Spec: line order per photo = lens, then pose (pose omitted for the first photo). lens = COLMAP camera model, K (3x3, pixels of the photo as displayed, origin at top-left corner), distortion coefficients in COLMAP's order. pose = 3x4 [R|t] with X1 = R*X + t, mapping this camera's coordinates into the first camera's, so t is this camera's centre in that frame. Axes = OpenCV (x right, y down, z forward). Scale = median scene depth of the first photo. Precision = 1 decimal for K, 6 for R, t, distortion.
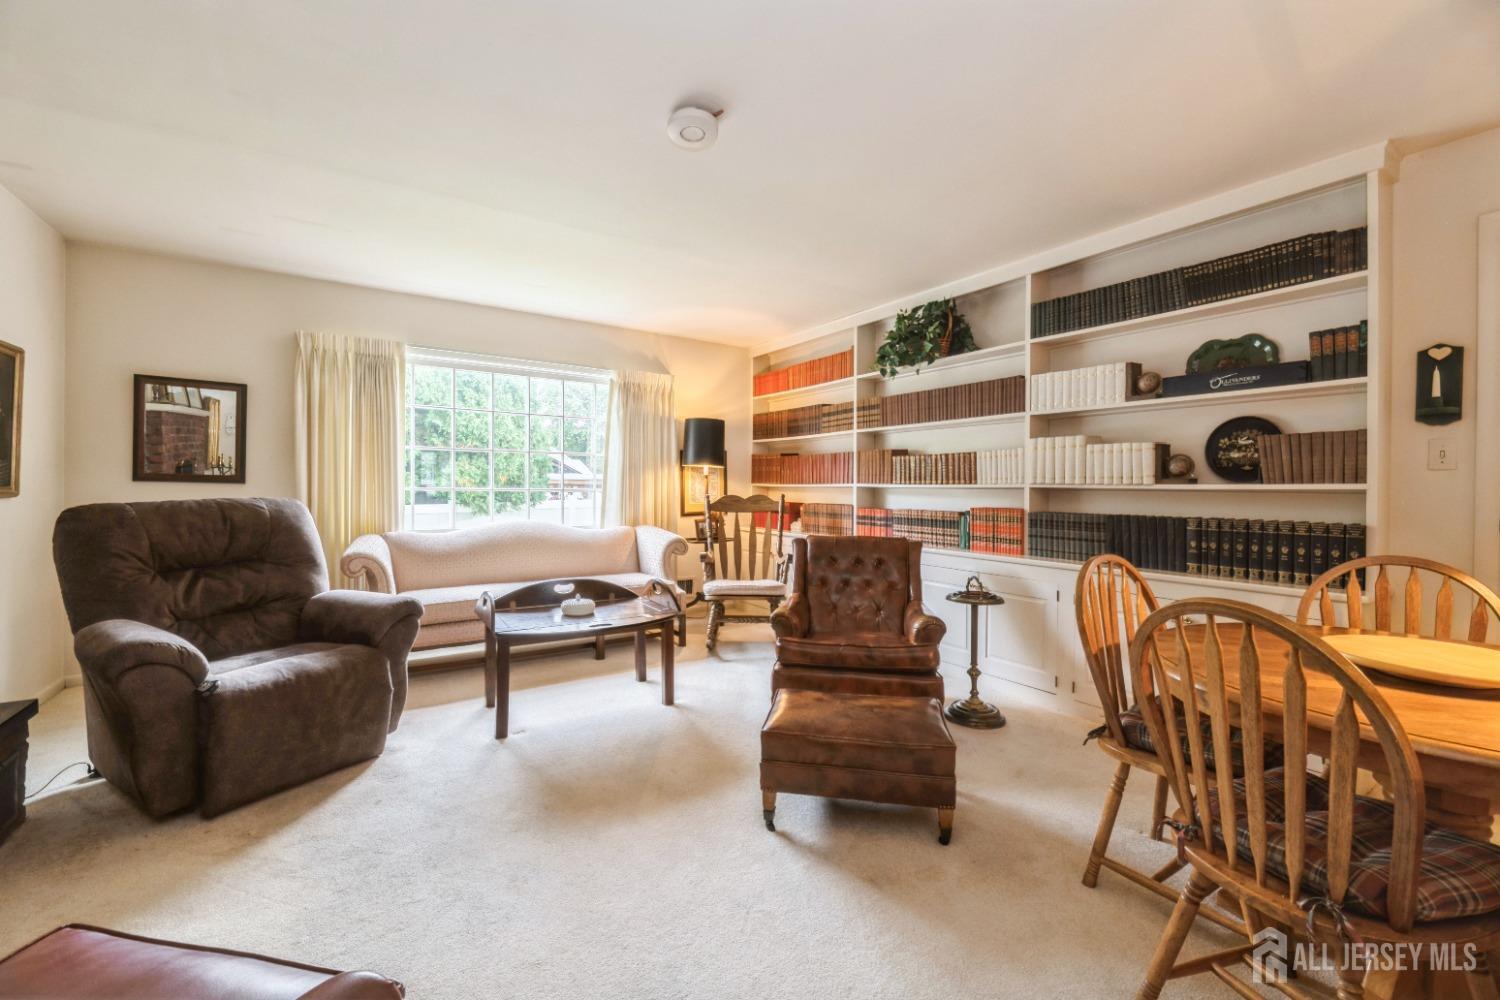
lens RADIAL K [[609.4, 0, 747.5], [0, 609.4, 493.4], [0, 0, 1]] dist [-0.000245, -0.000105]
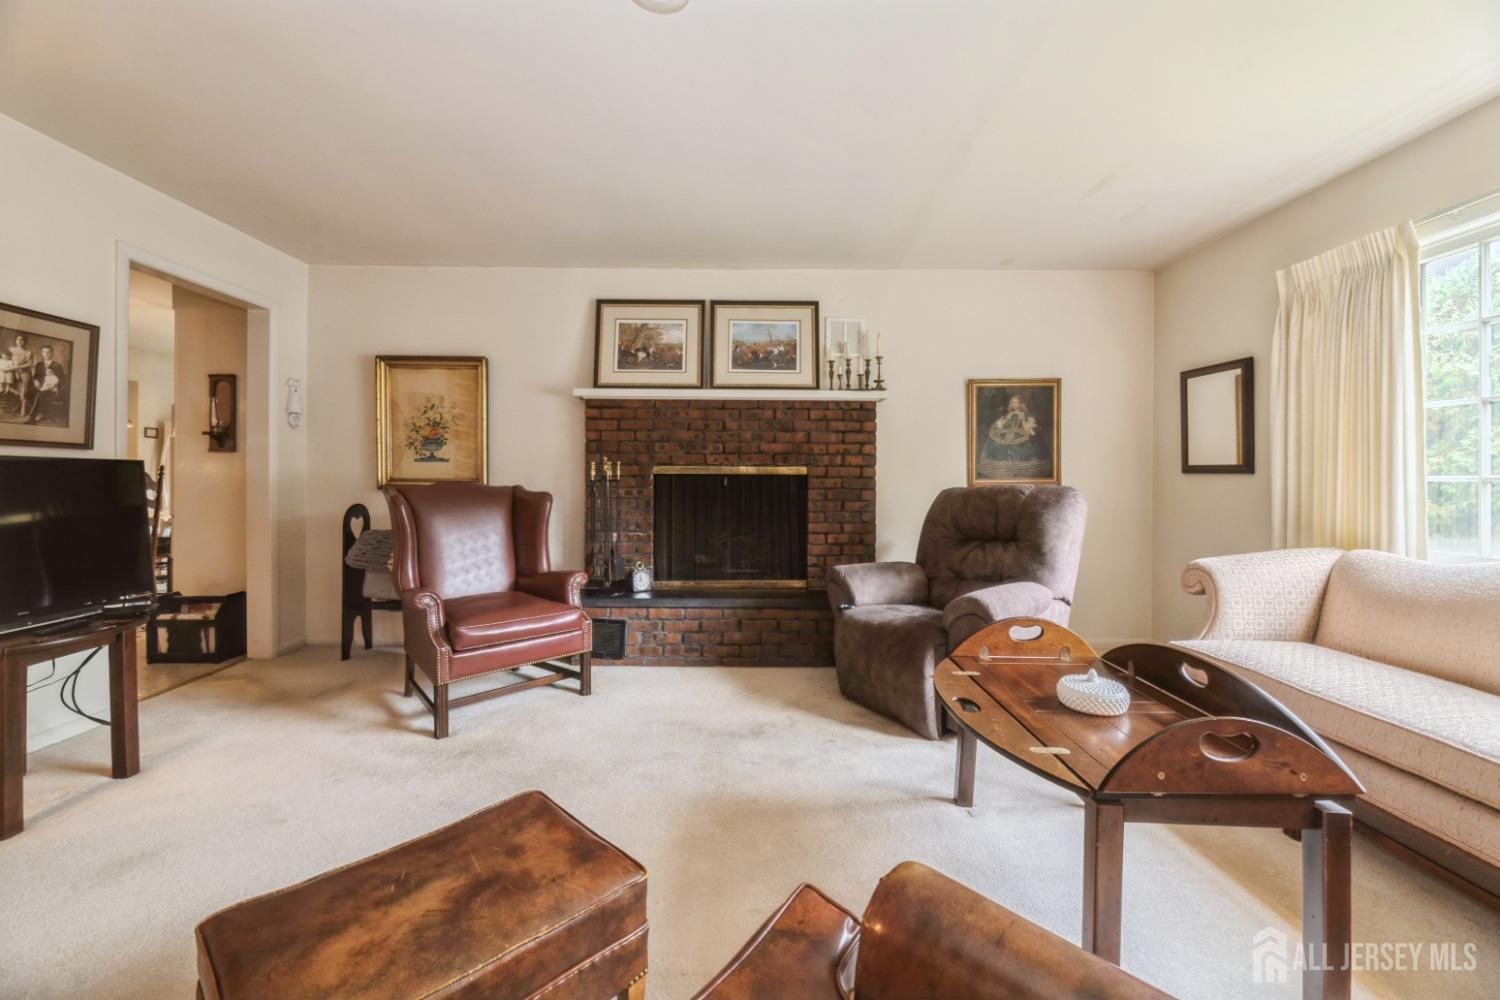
lens RADIAL K [[609.4, 0, 747.5], [0, 609.4, 493.4], [0, 0, 1]] dist [-0.000245, -0.000105]
pose [[-0.541551, 0.001380, -0.840667, 0.263433], [-0.024670, 0.999542, 0.017534, 0.011508], [0.840306, 0.030235, -0.541269, 0.853951]]
